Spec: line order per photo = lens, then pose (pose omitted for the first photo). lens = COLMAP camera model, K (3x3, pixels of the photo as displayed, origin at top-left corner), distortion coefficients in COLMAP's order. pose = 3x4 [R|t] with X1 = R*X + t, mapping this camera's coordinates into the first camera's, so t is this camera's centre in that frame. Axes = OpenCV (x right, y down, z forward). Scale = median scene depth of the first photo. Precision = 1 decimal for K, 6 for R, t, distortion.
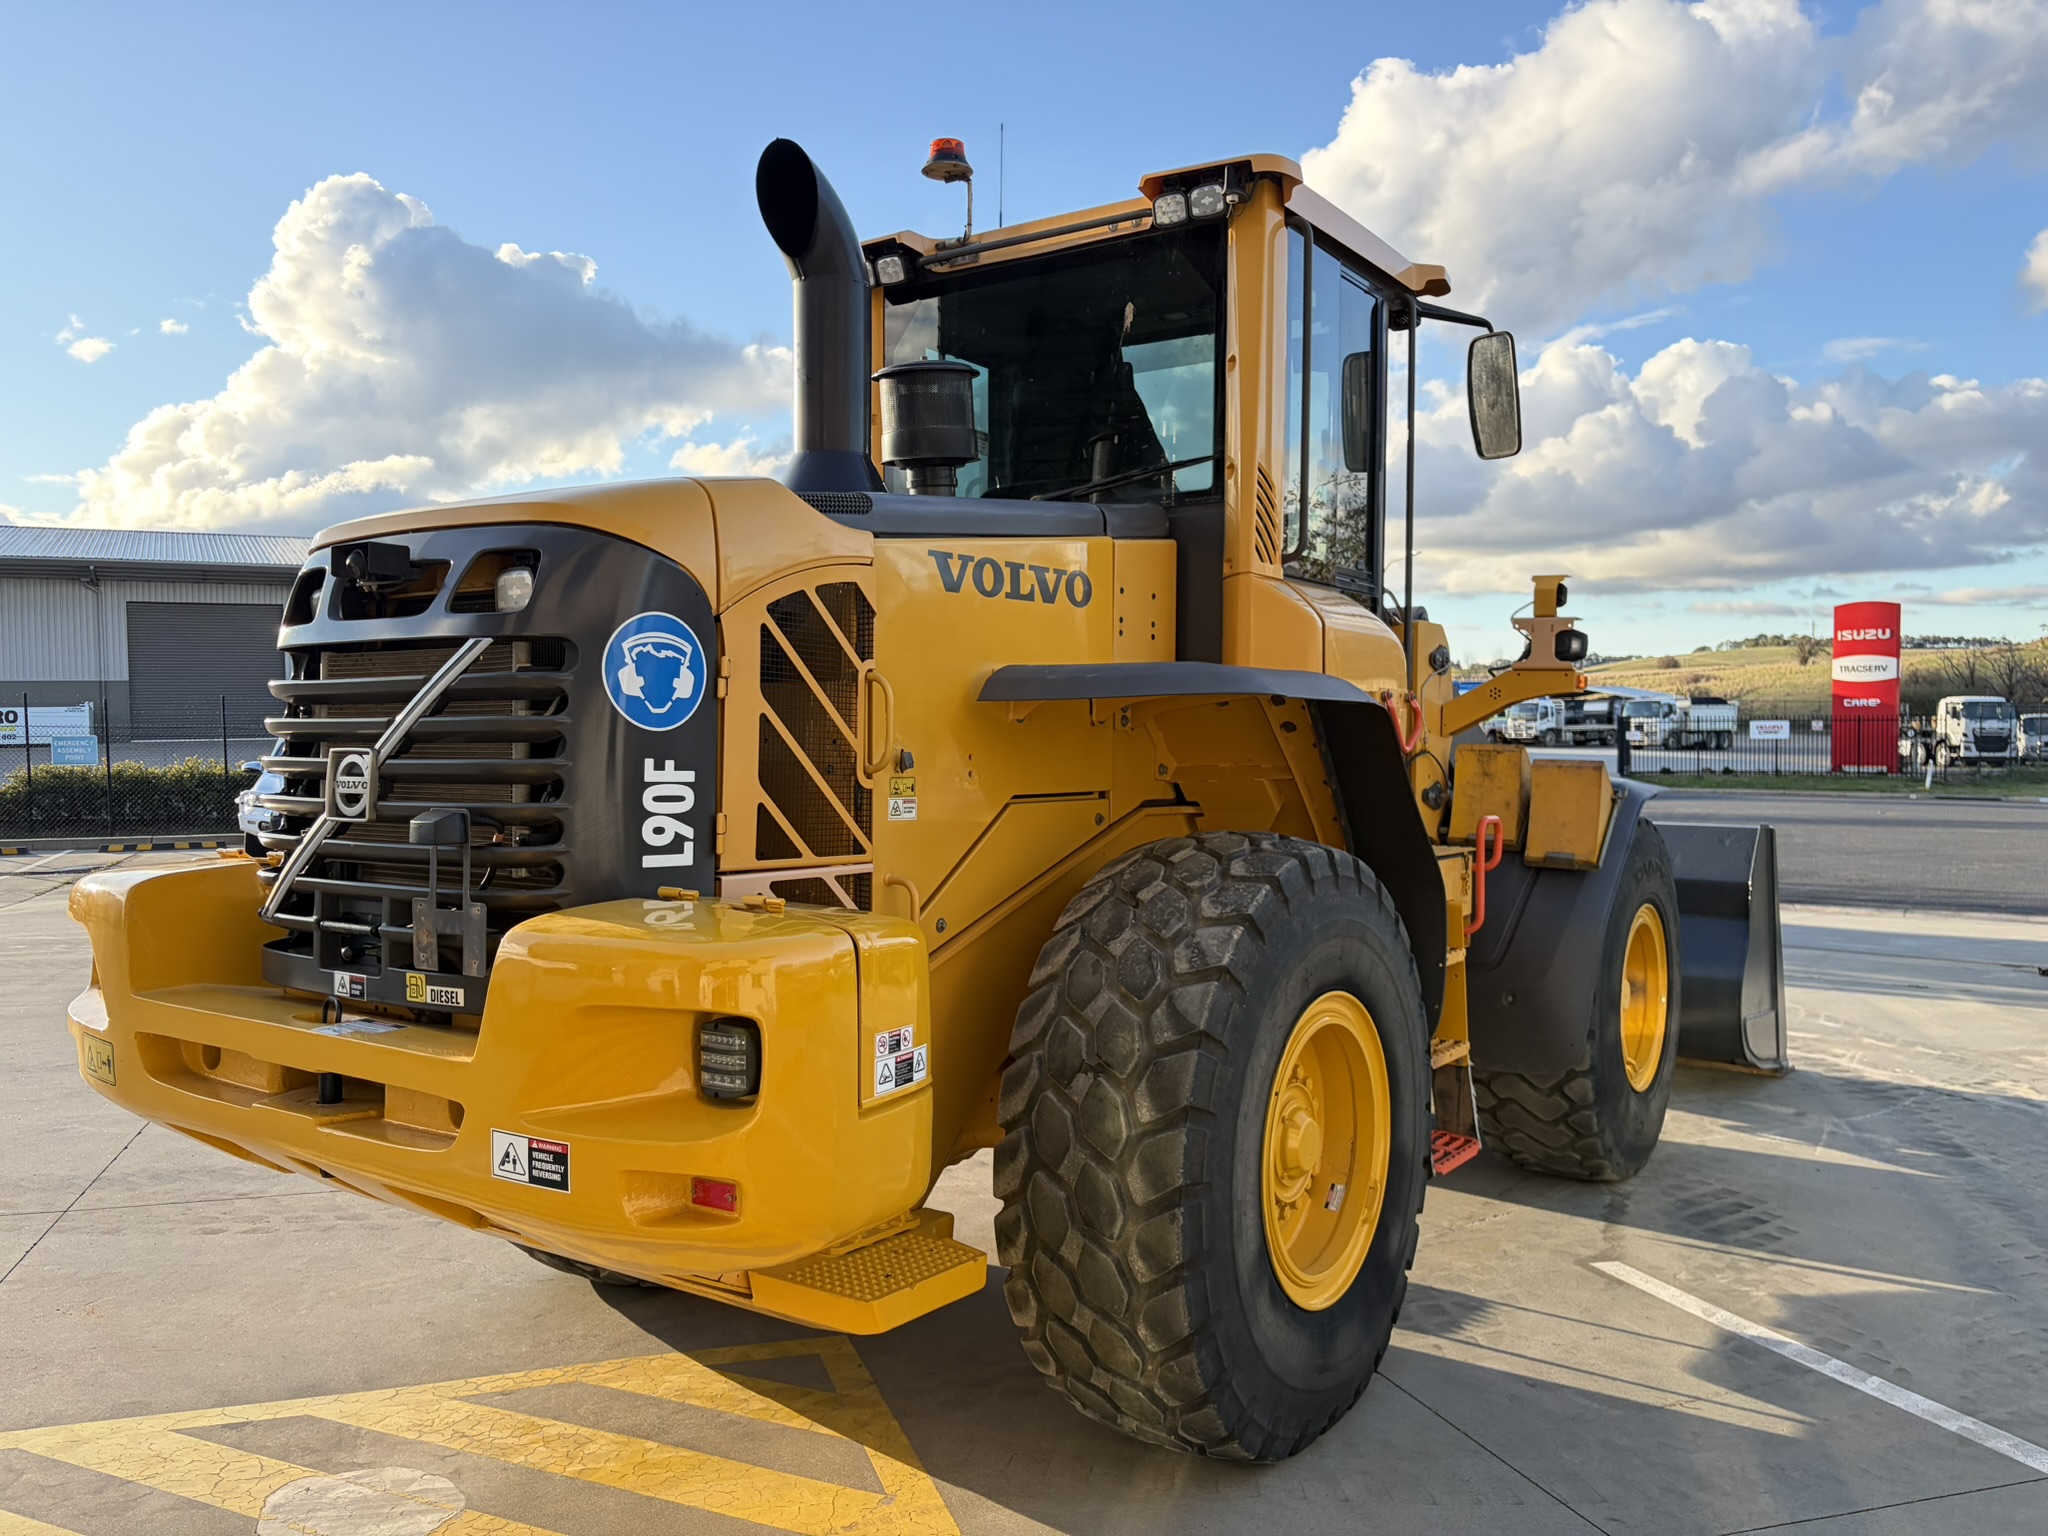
lens RADIAL K [[1542.9, 0, 1027.7], [0, 1542.9, 756.0], [0, 0, 1]] dist [0.055944, -0.066631]
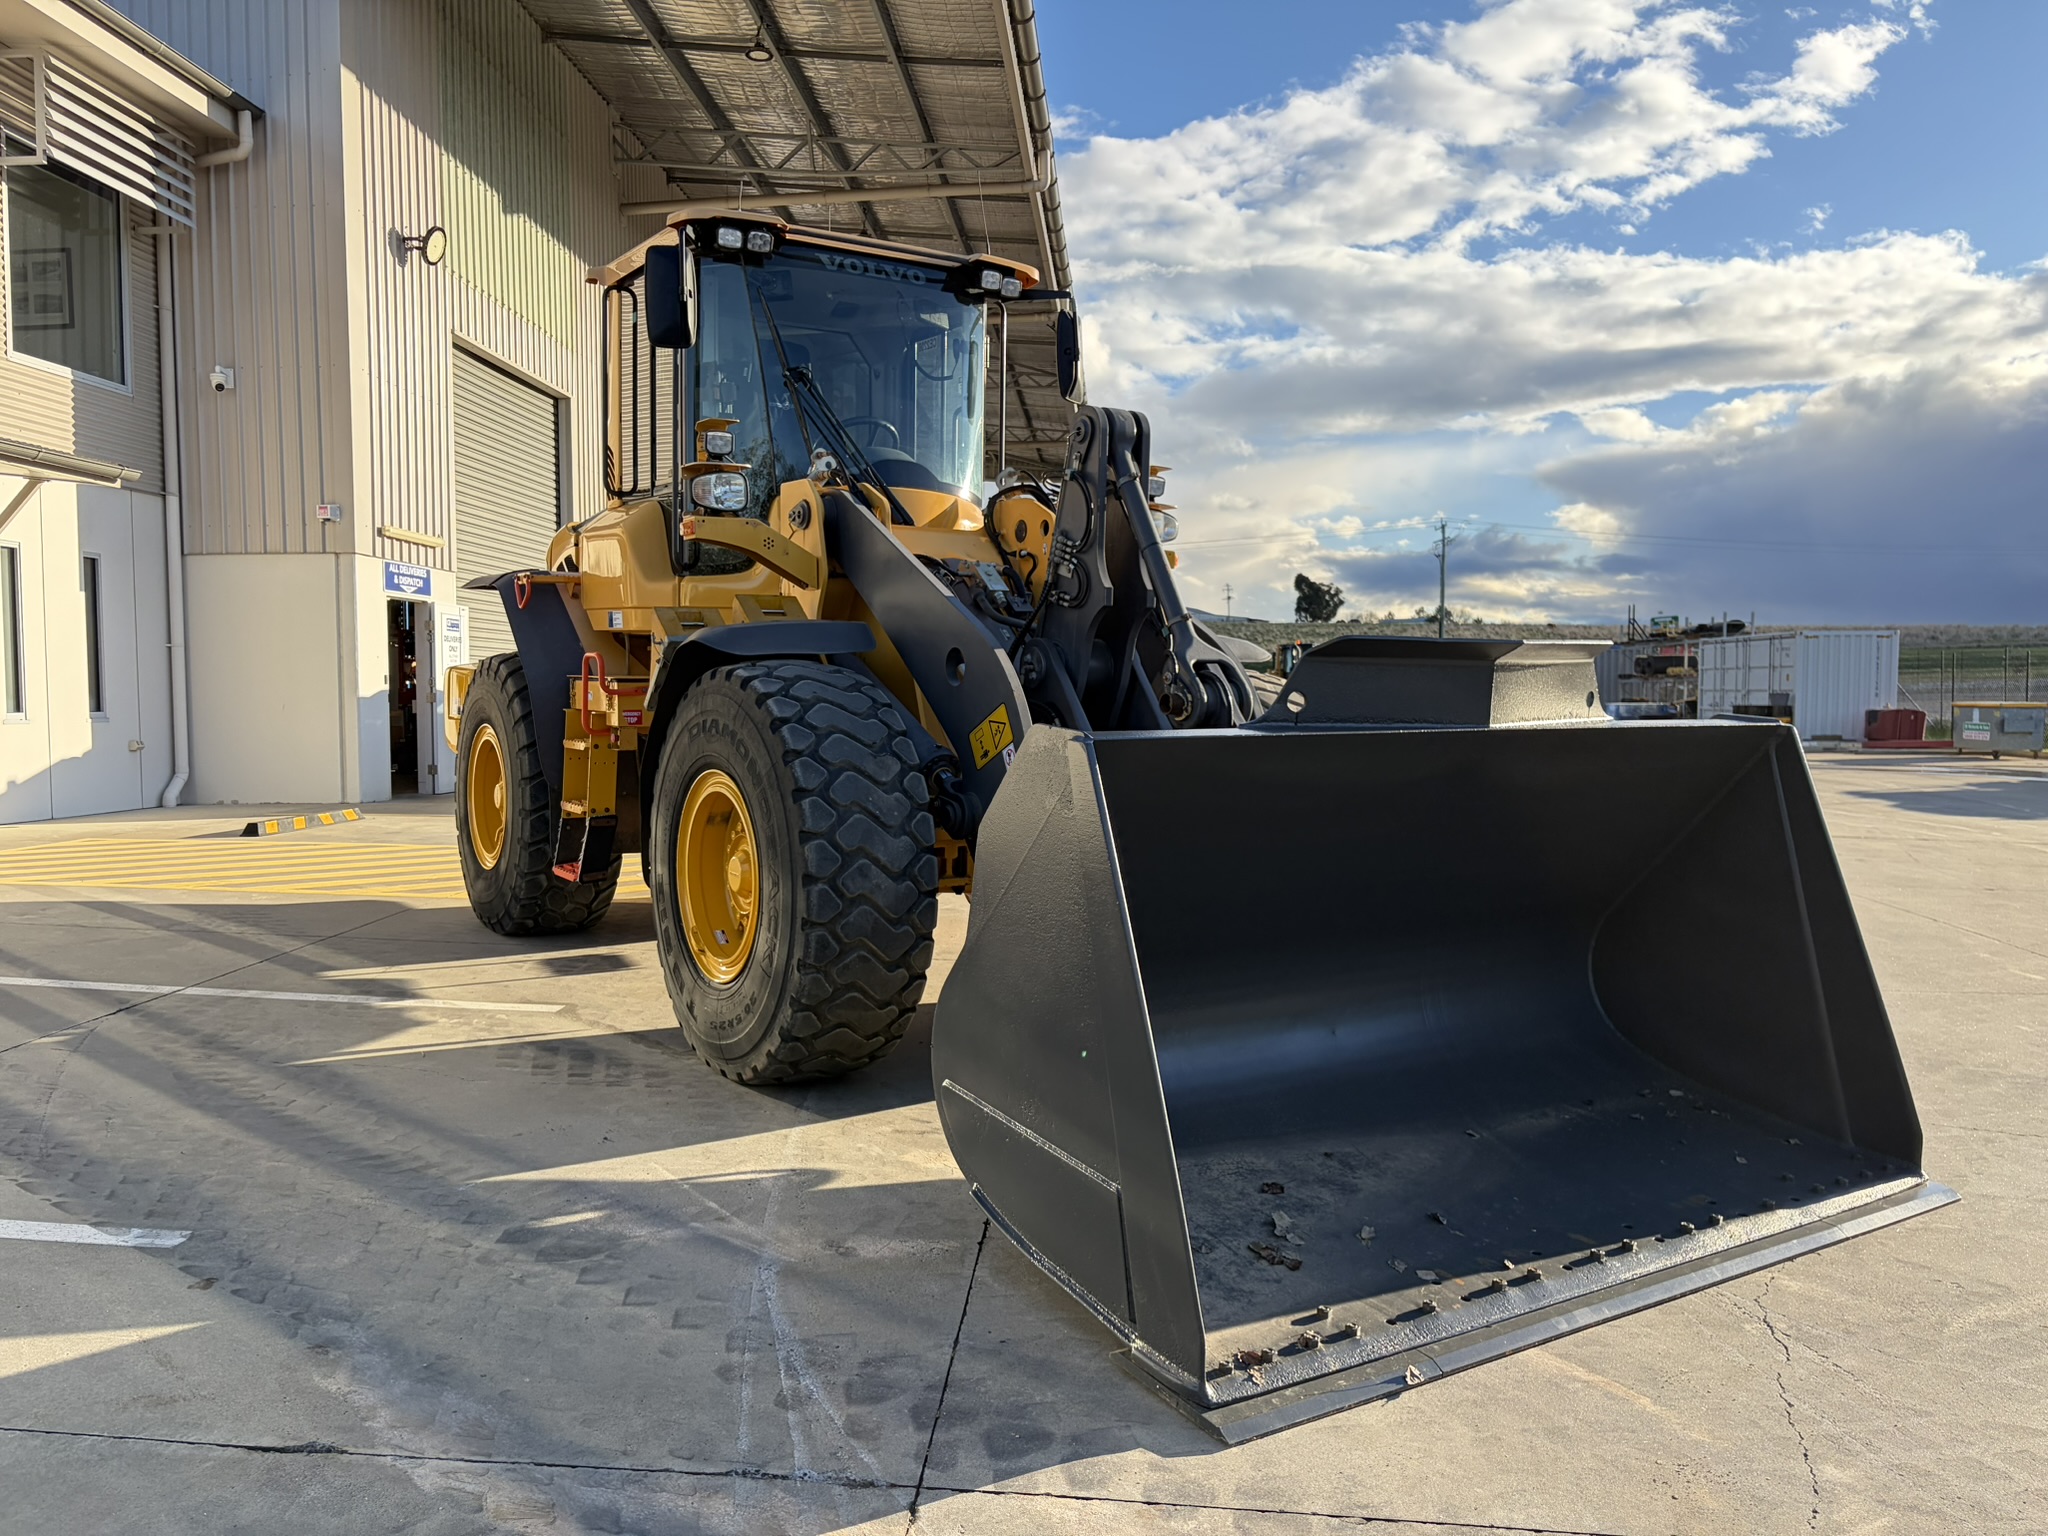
lens RADIAL K [[1556.2, 0, 1024.0], [0, 1556.2, 768.0], [0, 0, 1]] dist [0.059907, -0.061145]
pose [[-0.381037, 0.050269, -0.923192, 1.934075], [-0.023956, 0.997649, 0.064211, 0.052987], [0.924250, 0.046583, -0.378936, 2.524813]]
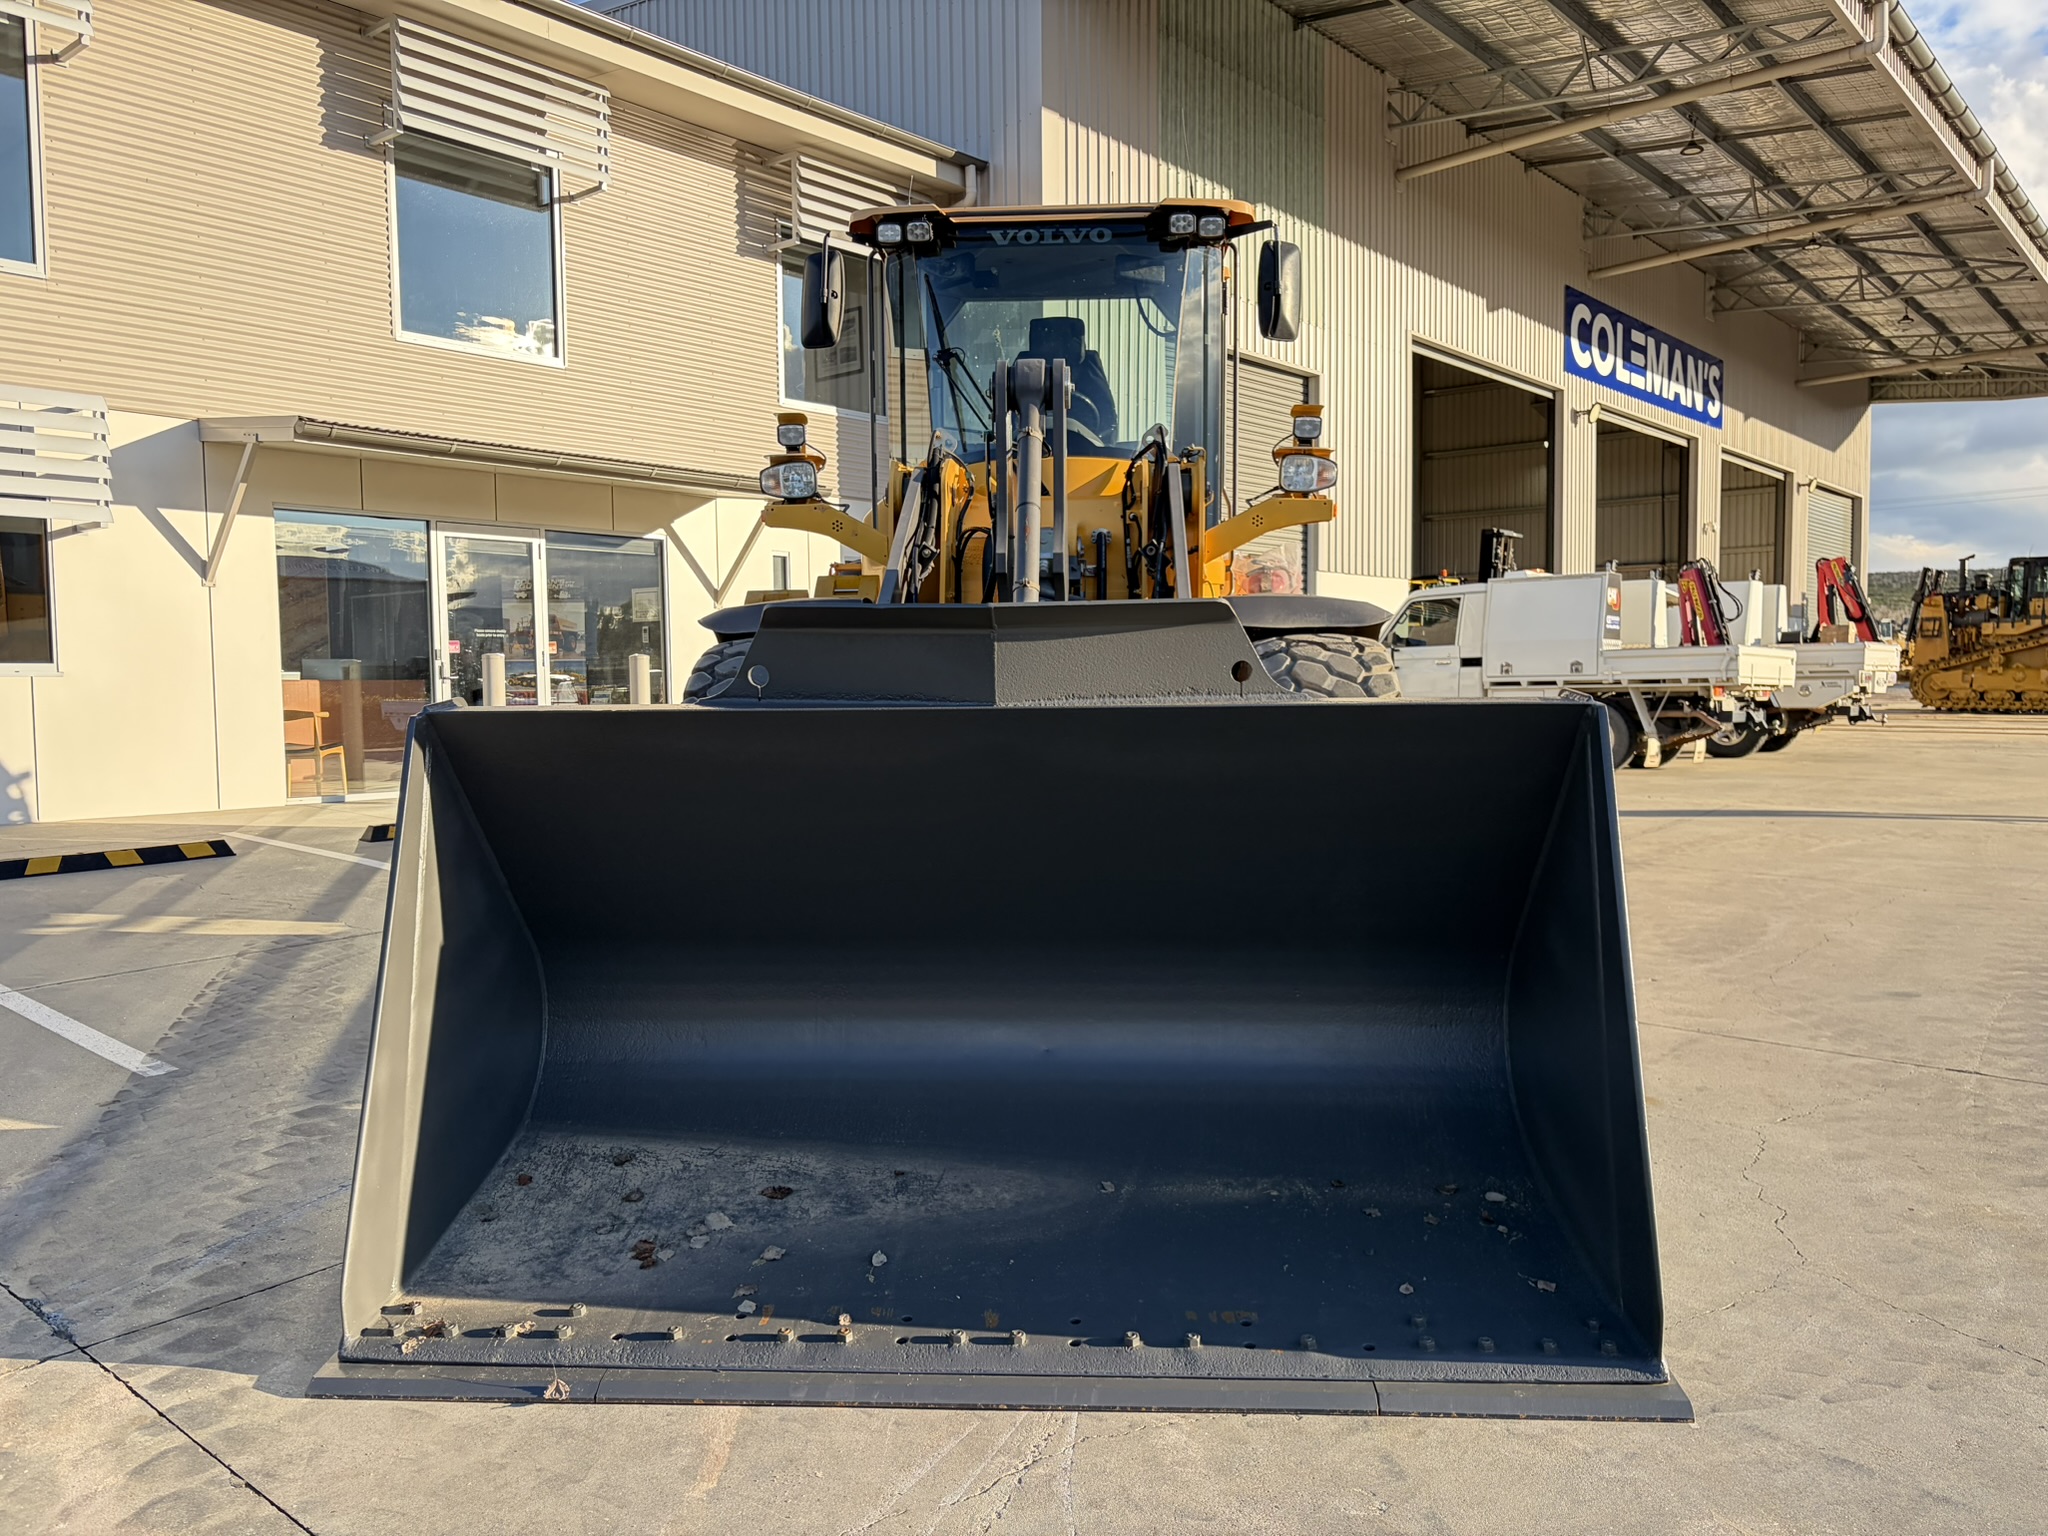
lens RADIAL K [[1556.2, 0, 1024.0], [0, 1556.2, 768.0], [0, 0, 1]] dist [0.059907, -0.061145]
pose [[-0.854673, 0.044785, -0.517232, 1.235496], [-0.002609, 0.995889, 0.090541, 0.039715], [0.519161, 0.078732, -0.851043, 3.244113]]
